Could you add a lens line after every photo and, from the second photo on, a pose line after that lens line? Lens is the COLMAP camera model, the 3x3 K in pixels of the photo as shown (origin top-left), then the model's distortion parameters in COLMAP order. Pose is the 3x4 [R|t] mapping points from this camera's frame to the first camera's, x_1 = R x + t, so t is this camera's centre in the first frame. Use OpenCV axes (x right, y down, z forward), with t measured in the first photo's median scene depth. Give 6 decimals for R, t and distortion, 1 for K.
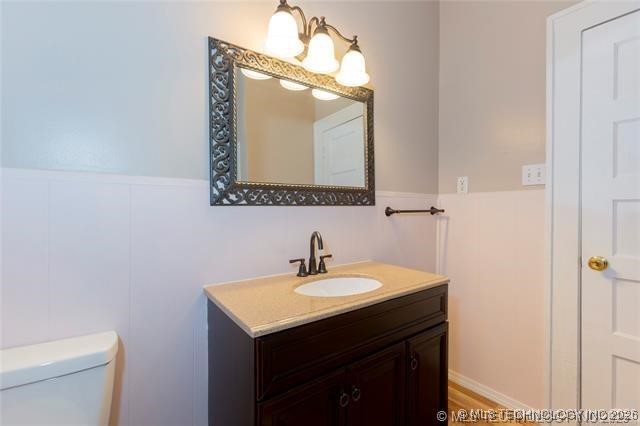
lens RADIAL K [[287.3, 0, 319.0], [0, 287.3, 216.0], [0, 0, 1]] dist [0.001457, 0.002712]
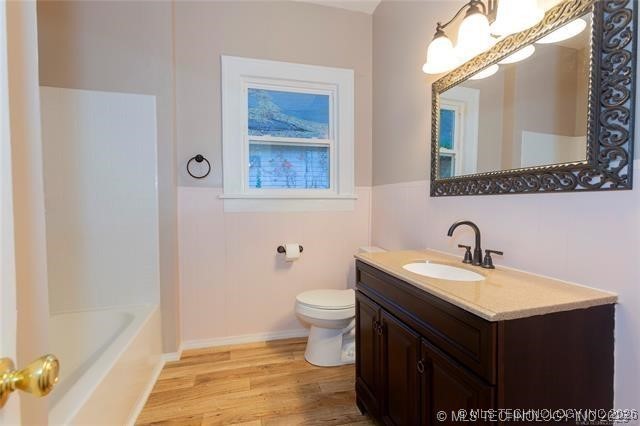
lens RADIAL K [[287.3, 0, 317.5], [0, 287.3, 211.1], [0, 0, 1]] dist [0.001457, 0.002712]
pose [[-0.315083, 0.045109, -0.947992, 1.052623], [0.004318, 0.998928, 0.046098, -0.028066], [0.949054, 0.010431, -0.314940, 0.773496]]
